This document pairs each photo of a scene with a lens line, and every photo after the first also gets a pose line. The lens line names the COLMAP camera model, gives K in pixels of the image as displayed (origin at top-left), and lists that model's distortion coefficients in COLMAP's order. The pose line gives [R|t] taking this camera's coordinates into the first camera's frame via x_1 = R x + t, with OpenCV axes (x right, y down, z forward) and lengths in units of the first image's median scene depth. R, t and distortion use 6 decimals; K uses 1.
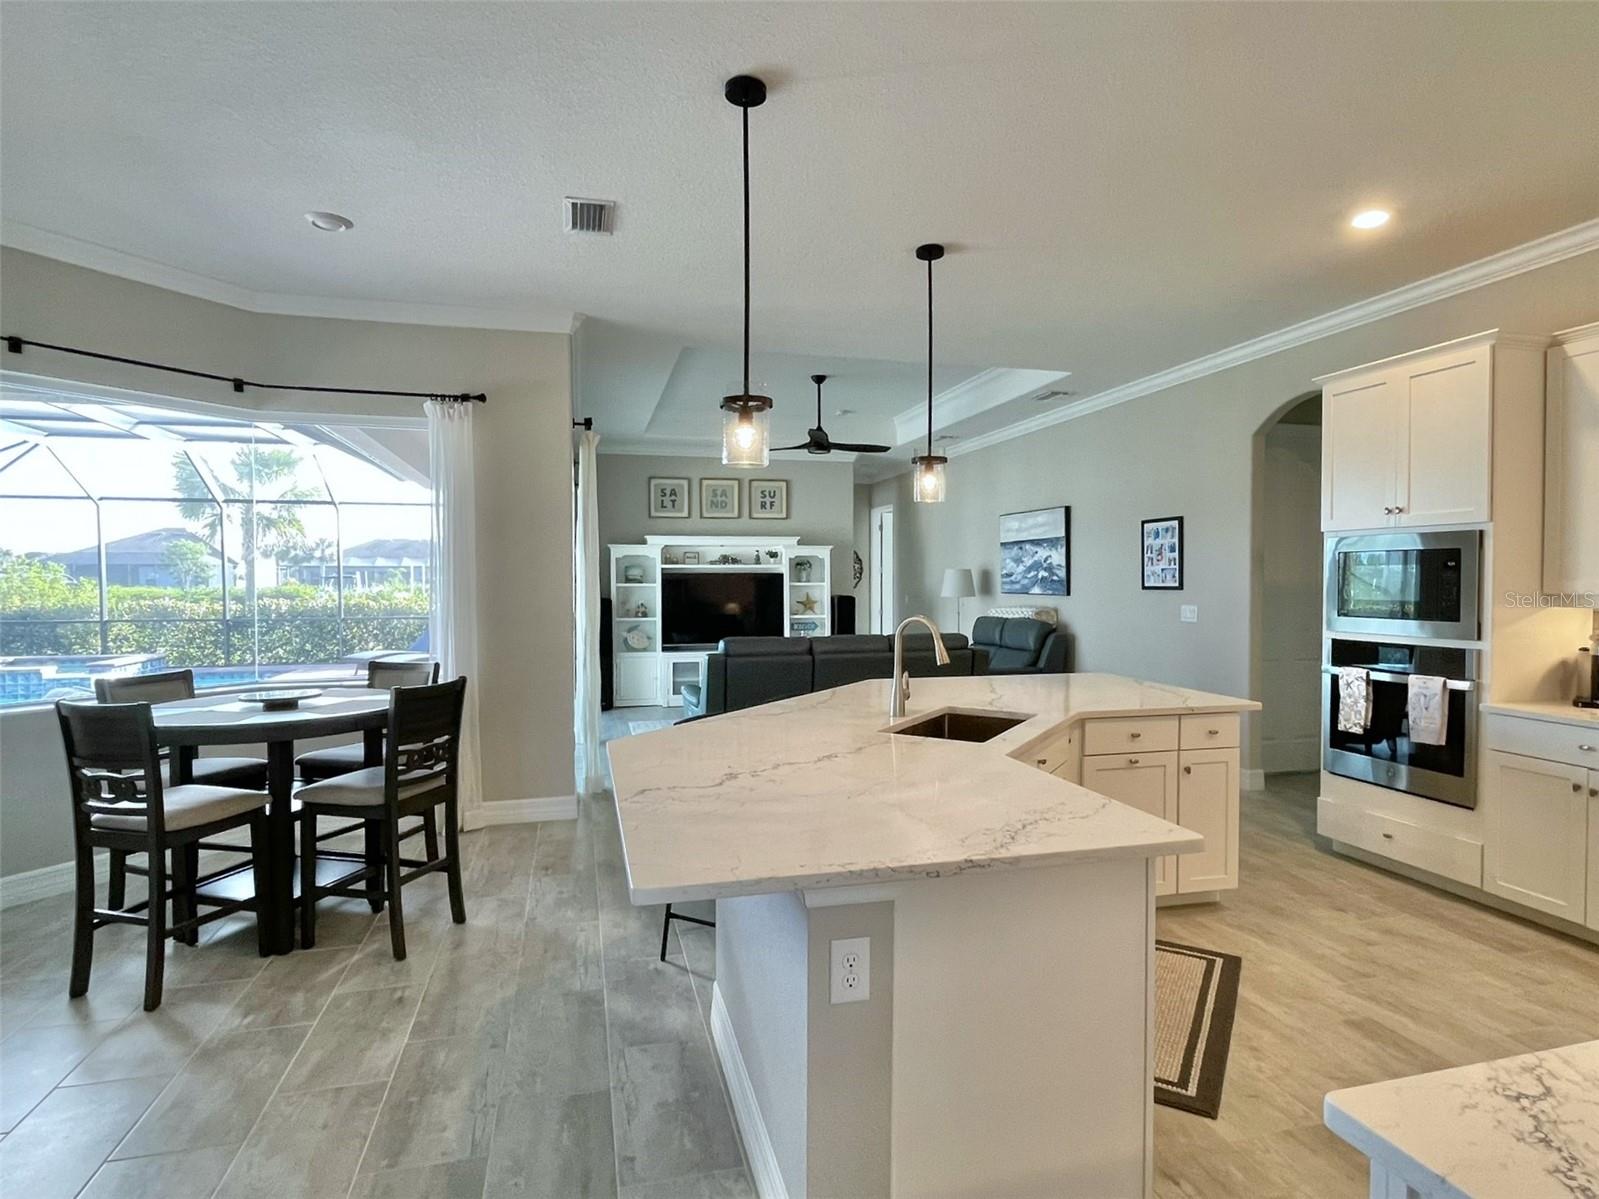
lens RADIAL K [[788.9, 0, 797.0], [0, 788.9, 601.0], [0, 0, 1]] dist [-0.019220, 0.001145]
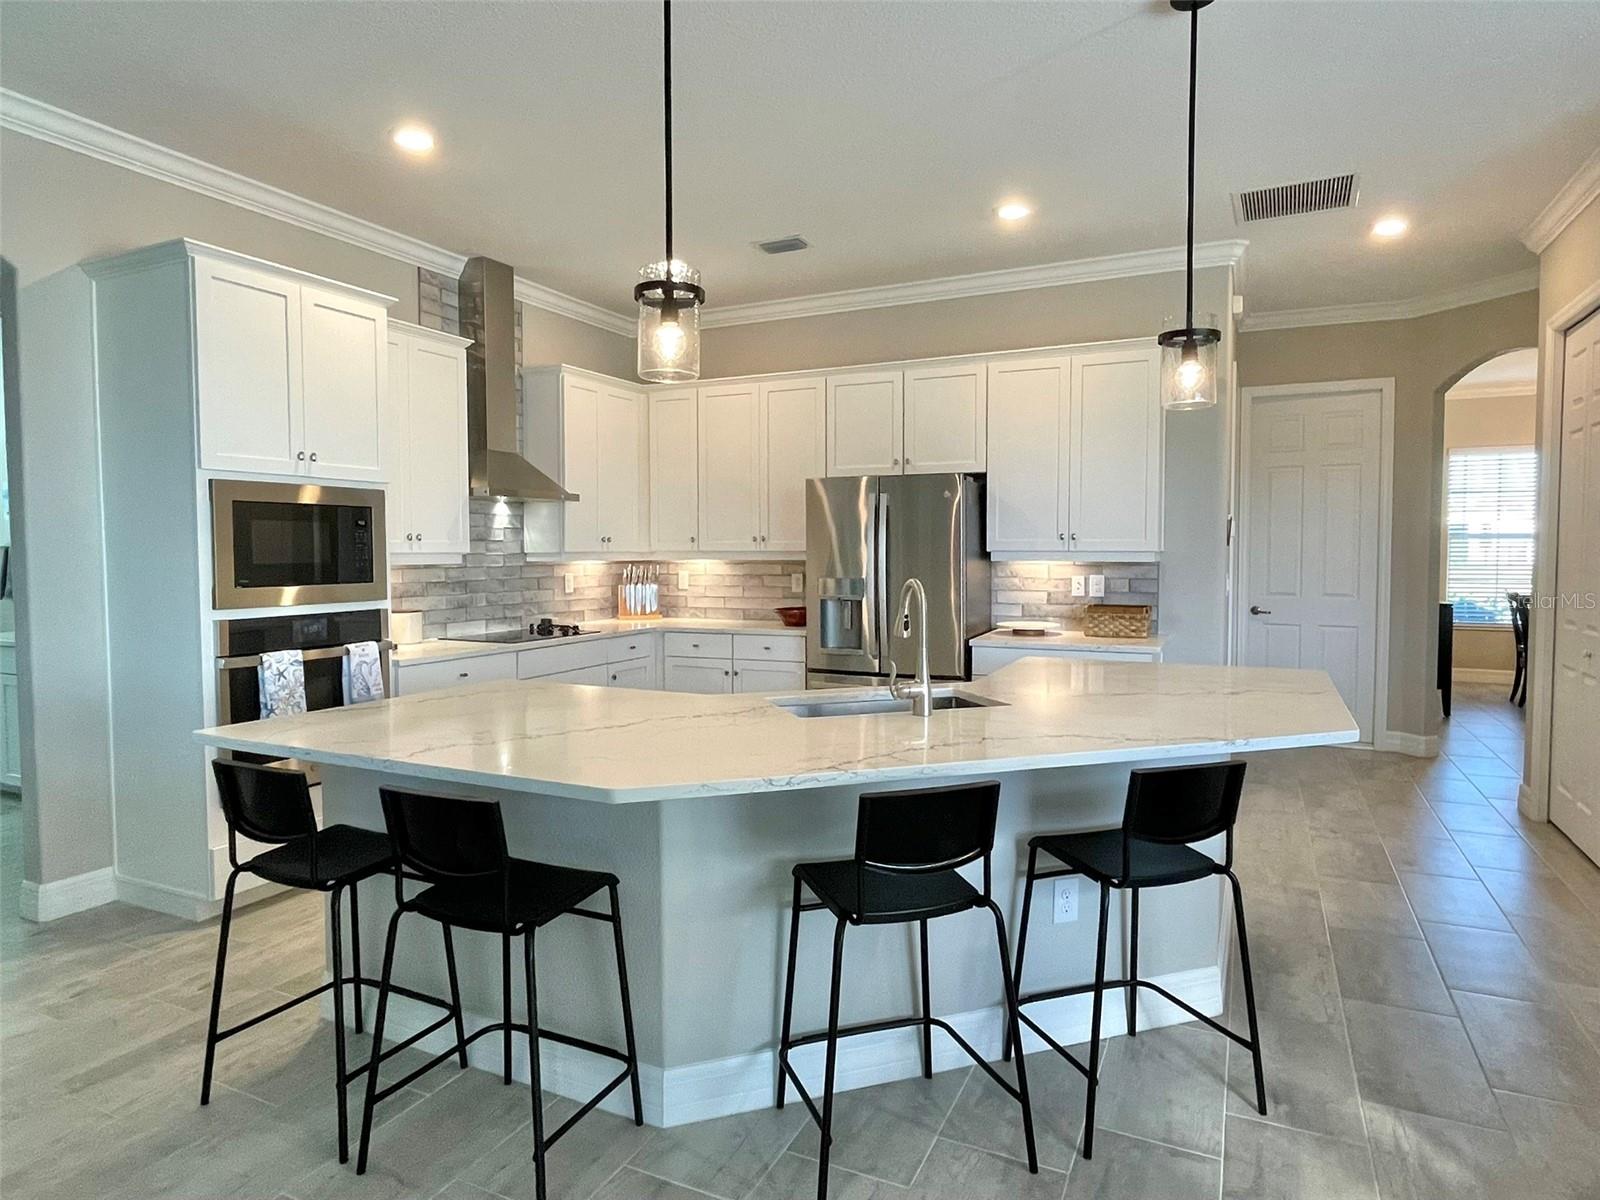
lens RADIAL K [[950.8, 0, 799.4], [0, 950.8, 596.3], [0, 0, 1]] dist [-0.002662, 0.000183]
pose [[-0.754492, -0.014568, 0.656148, -0.183019], [0.031801, 0.997768, 0.058720, -0.005280], [-0.655539, 0.065170, -0.752344, 0.844077]]
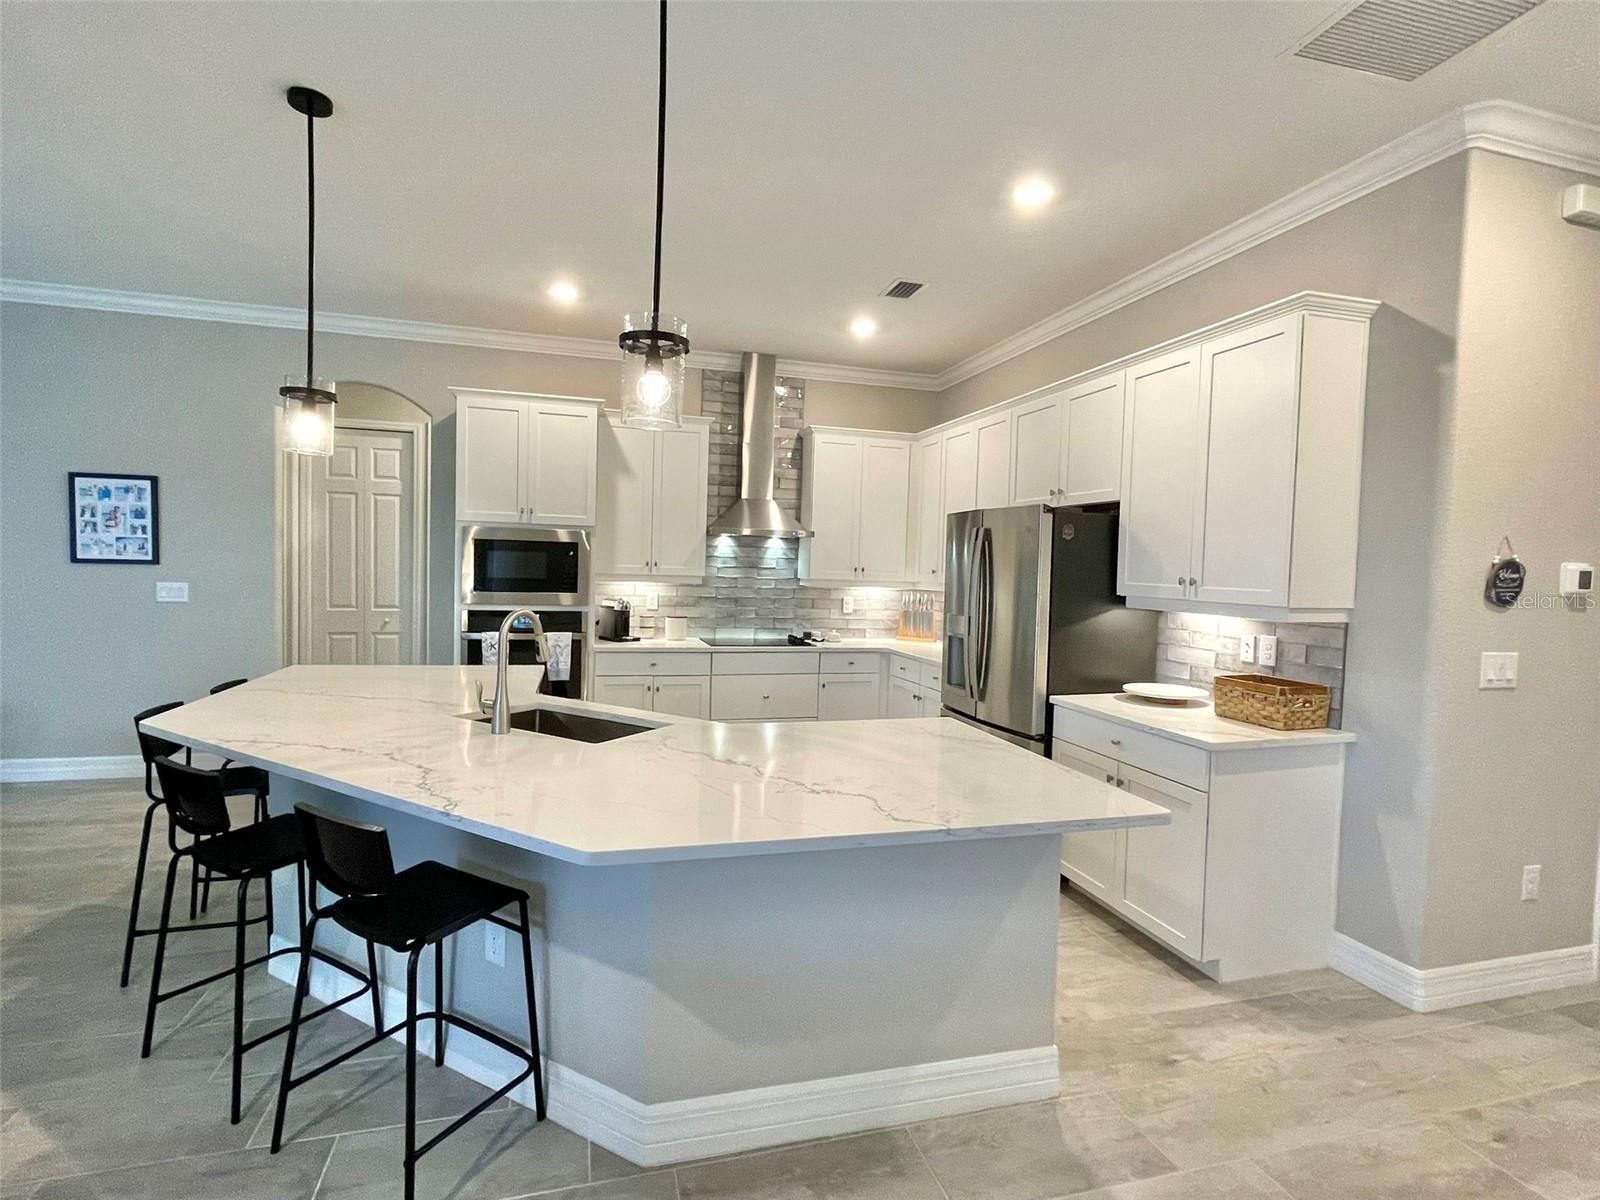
lens RADIAL K [[789.4, 0, 800.4], [0, 789.4, 603.6], [0, 0, 1]] dist [-0.019220, 0.001145]
pose [[0.001761, -0.032511, 0.999470, -0.341497], [-0.003759, 0.999464, 0.032517, -0.002103], [-0.999991, -0.003814, 0.001638, 0.311537]]
